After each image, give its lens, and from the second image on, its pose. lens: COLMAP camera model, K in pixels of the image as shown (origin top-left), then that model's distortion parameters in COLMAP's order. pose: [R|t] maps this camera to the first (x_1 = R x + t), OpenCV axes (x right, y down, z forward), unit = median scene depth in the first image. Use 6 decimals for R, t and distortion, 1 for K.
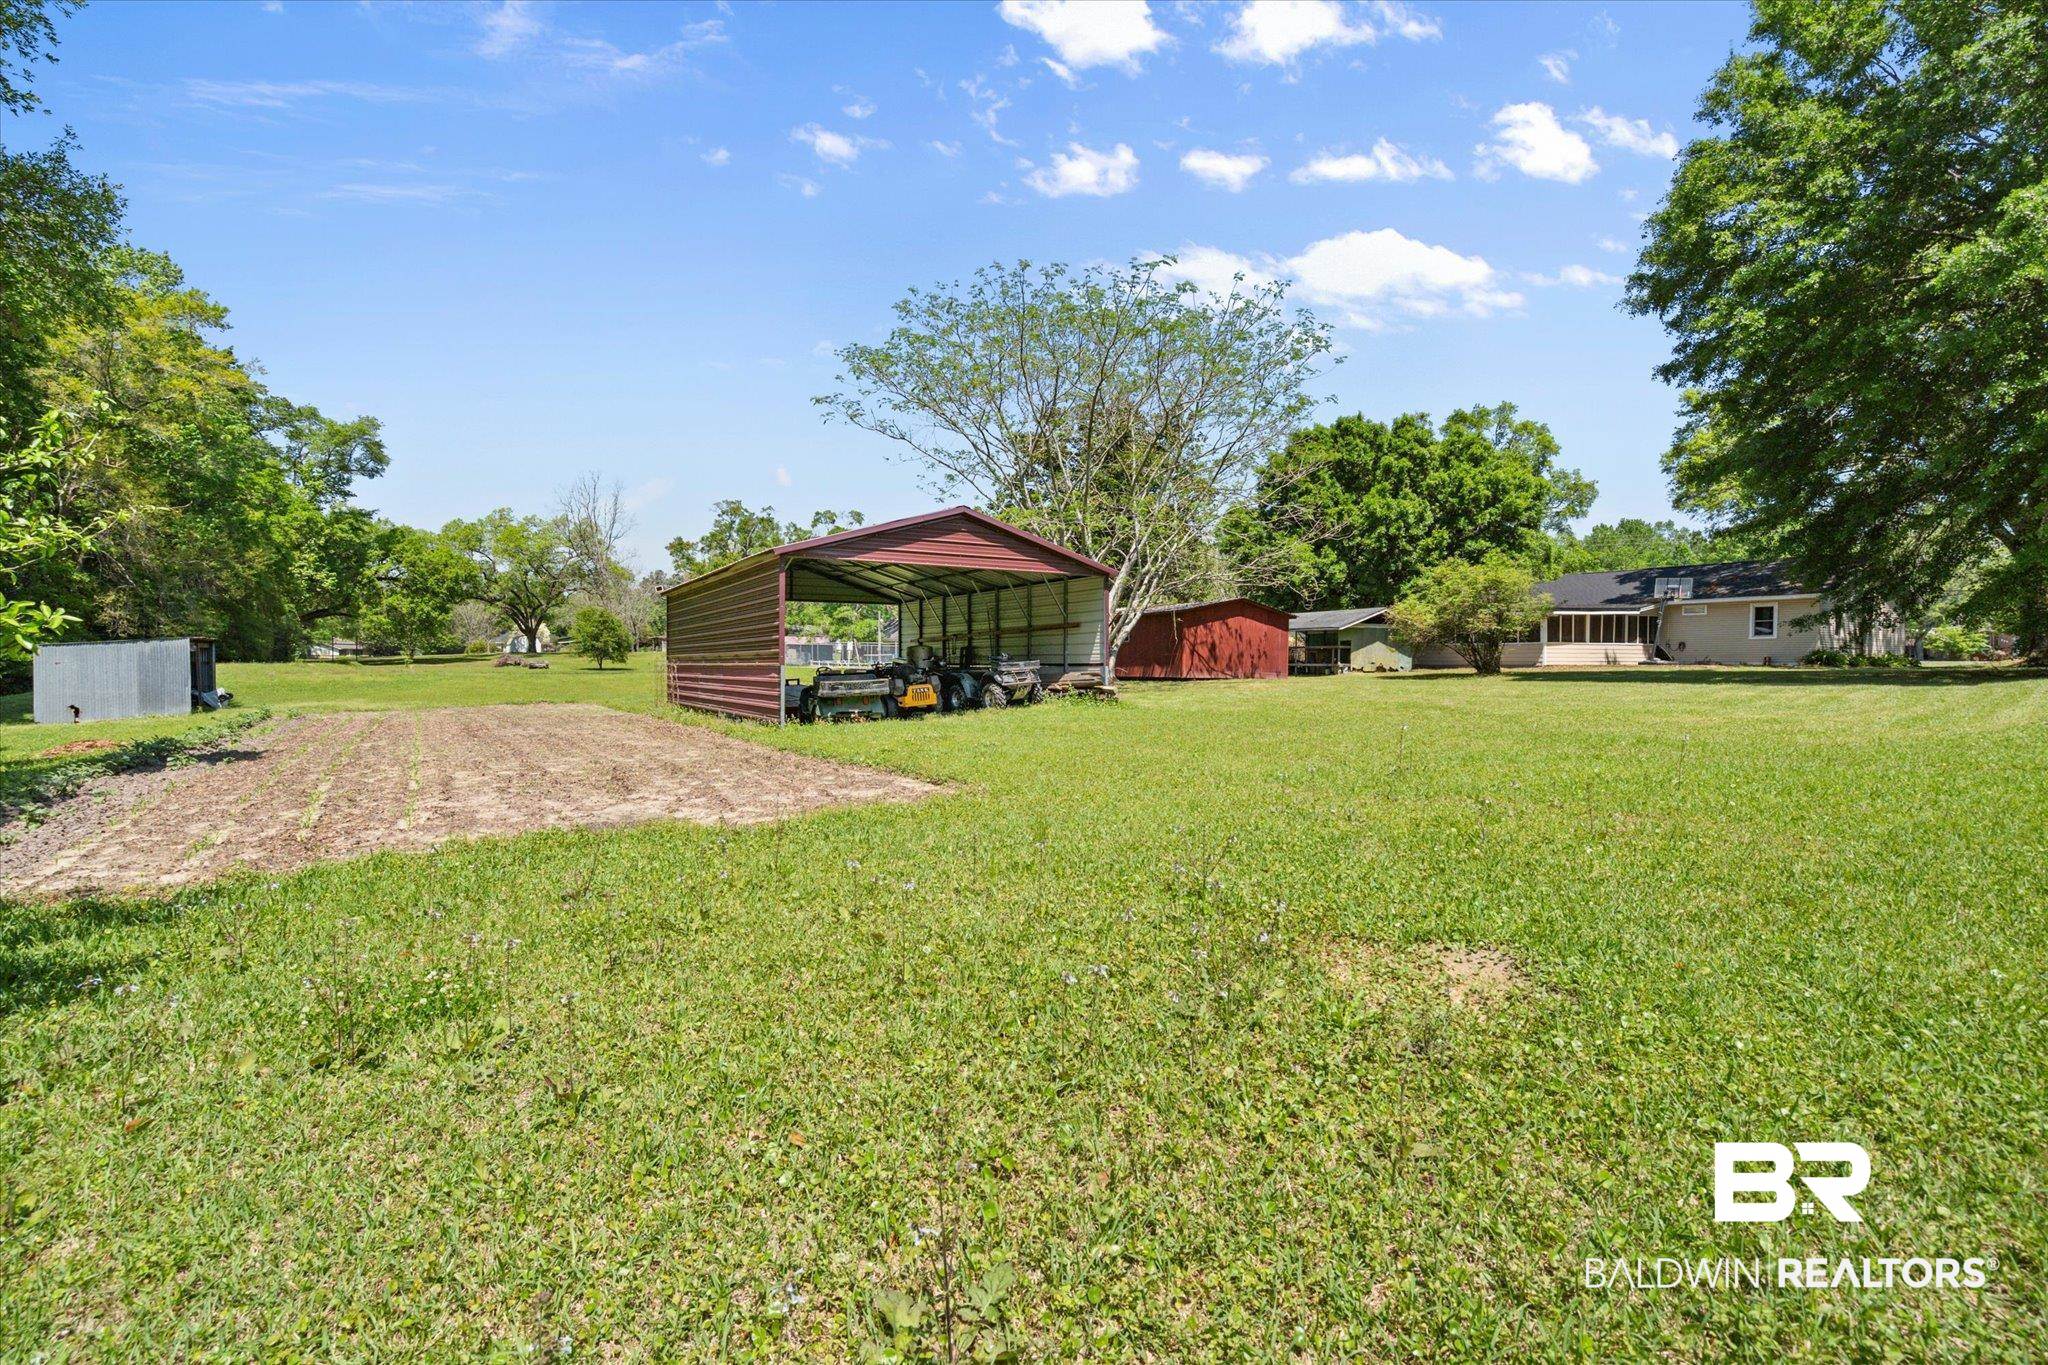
lens RADIAL K [[939.0, 0, 1020.0], [0, 939.0, 678.3], [0, 0, 1]] dist [-0.001868, 0.000413]
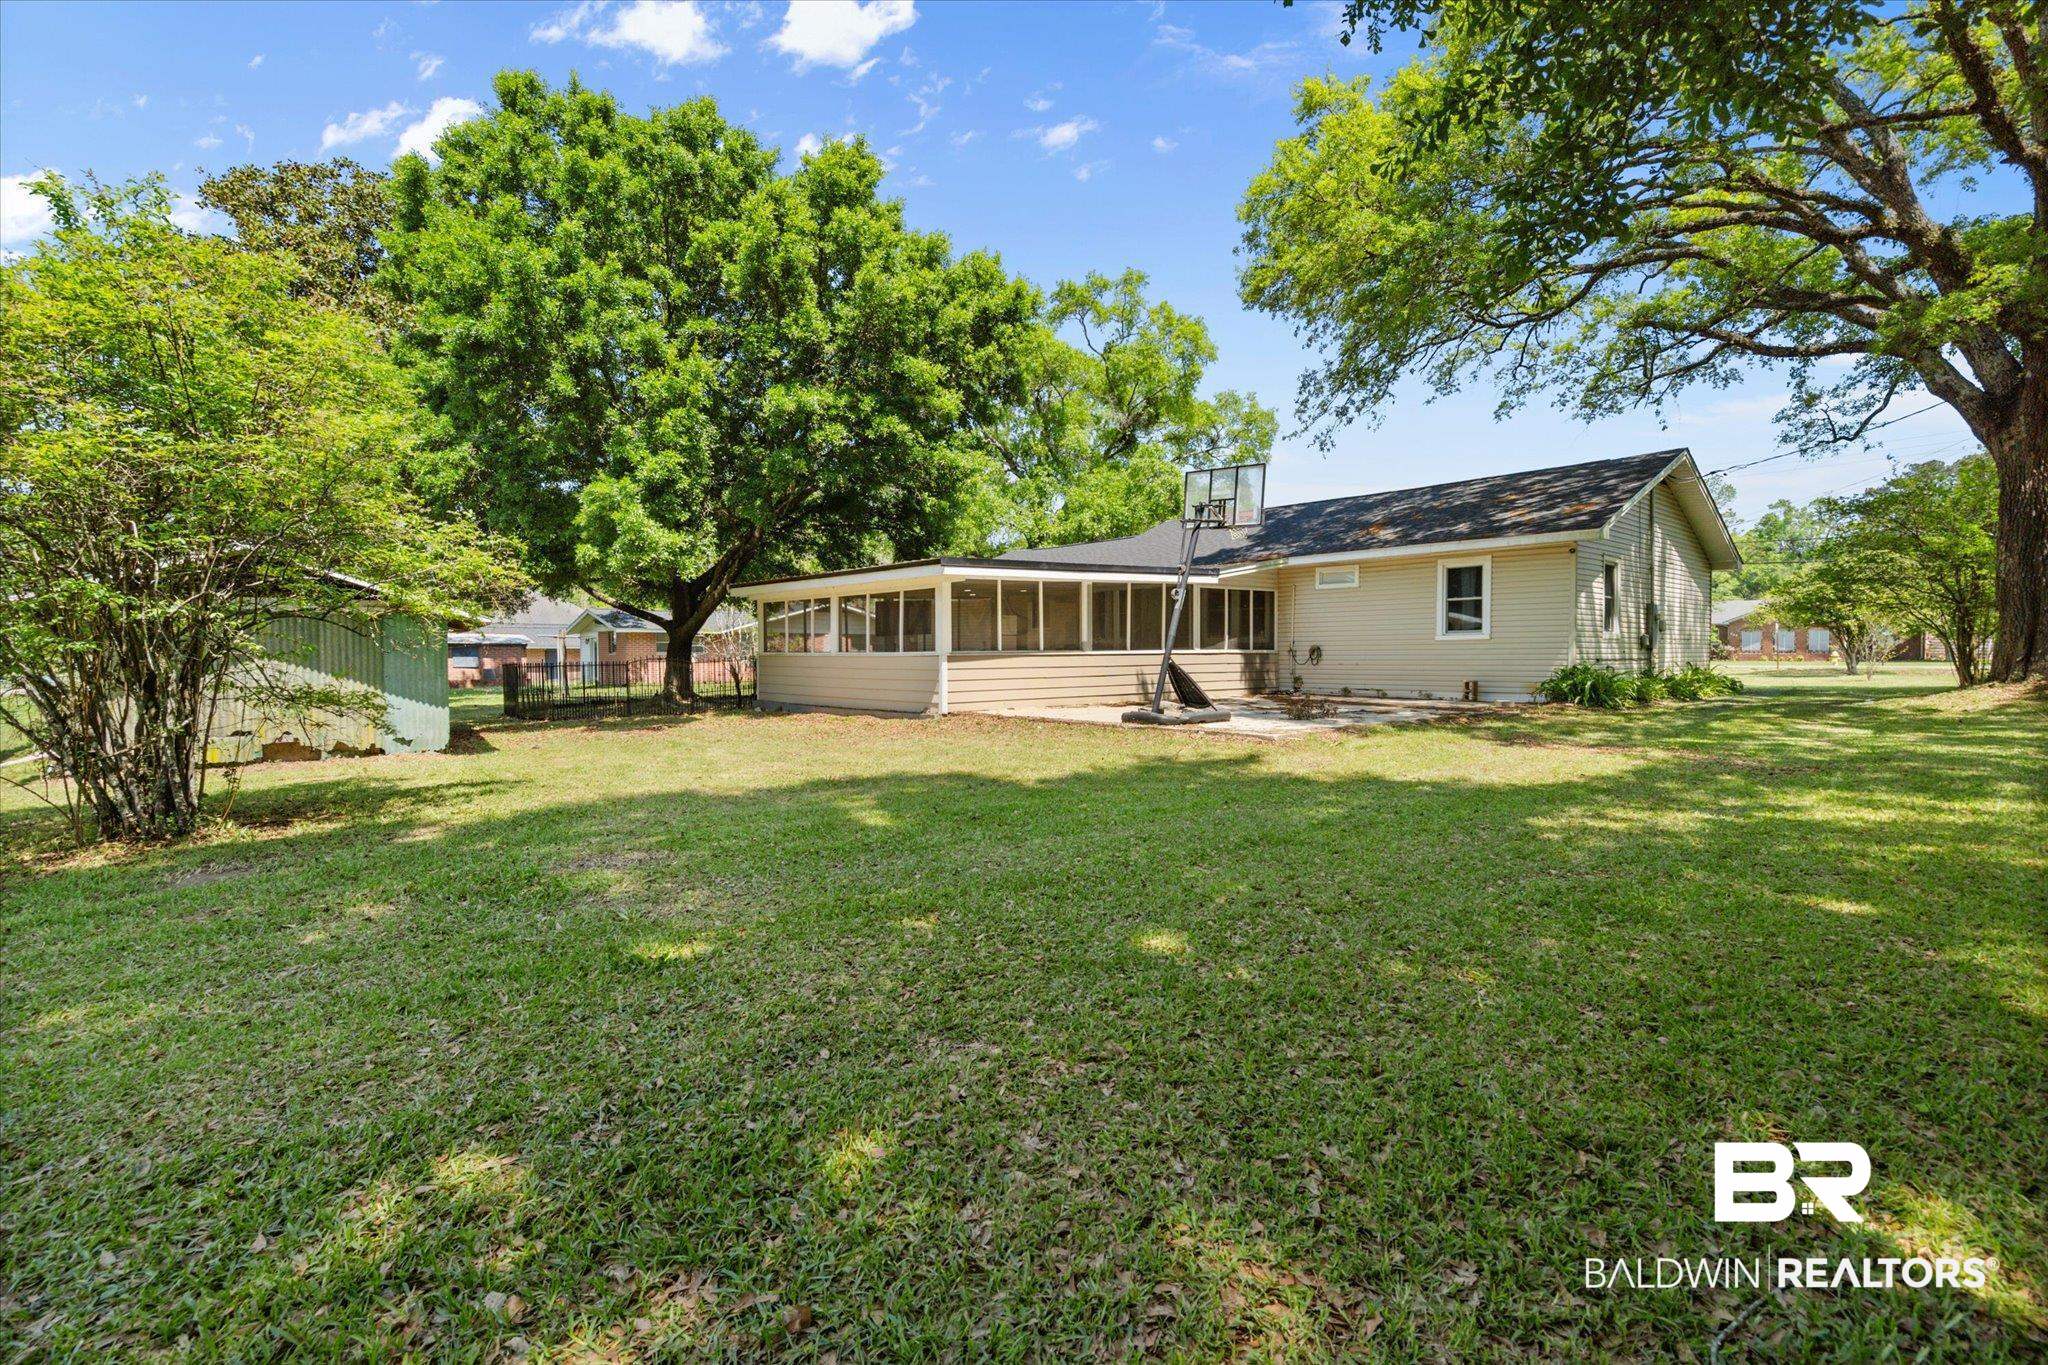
lens RADIAL K [[939.0, 0, 1027.1], [0, 939.0, 676.6], [0, 0, 1]] dist [-0.001868, 0.000413]
pose [[0.979493, -0.016577, 0.200794, 0.492820], [0.015381, 0.999853, 0.007515, -0.030192], [-0.200890, -0.004273, 0.979605, 0.595739]]
